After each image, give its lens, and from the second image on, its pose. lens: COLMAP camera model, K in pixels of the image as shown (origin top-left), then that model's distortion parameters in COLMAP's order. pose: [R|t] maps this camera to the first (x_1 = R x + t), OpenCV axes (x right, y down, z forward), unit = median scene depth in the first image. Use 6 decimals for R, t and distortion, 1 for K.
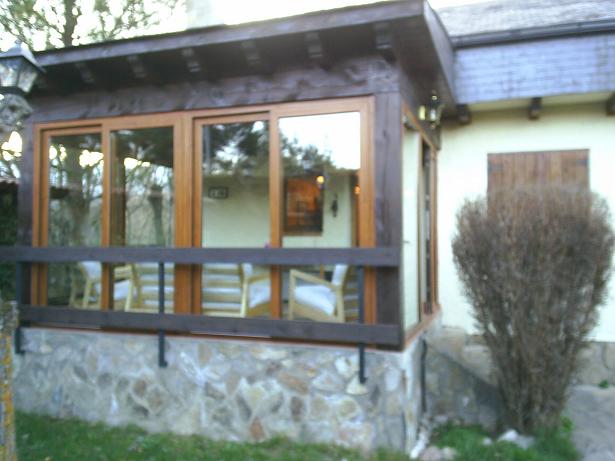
lens RADIAL K [[559.3, 0, 311.4], [0, 559.3, 226.8], [0, 0, 1]] dist [0.045627, -0.086735]
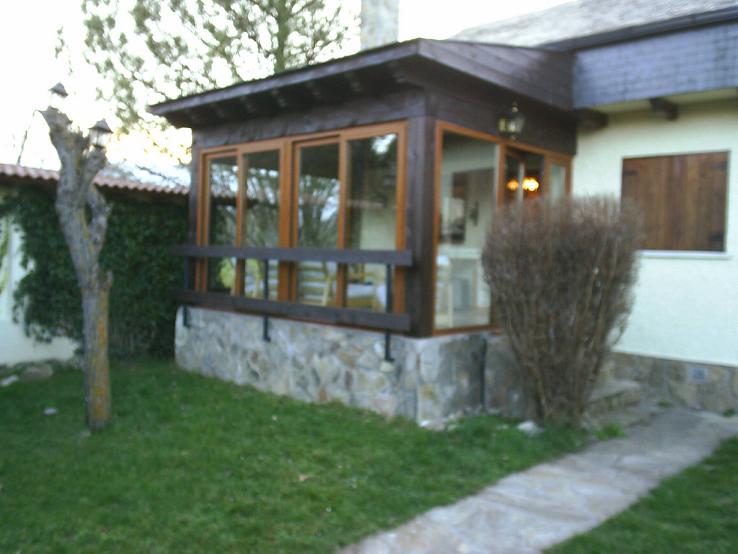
lens RADIAL K [[671.2, 0, 365.4], [0, 671.2, 280.8], [0, 0, 1]] dist [0.045627, -0.086735]
pose [[0.914661, 0.042274, -0.402005, 0.534045], [-0.016985, 0.997657, 0.066268, 0.007262], [0.403865, -0.053784, 0.913236, -0.288154]]
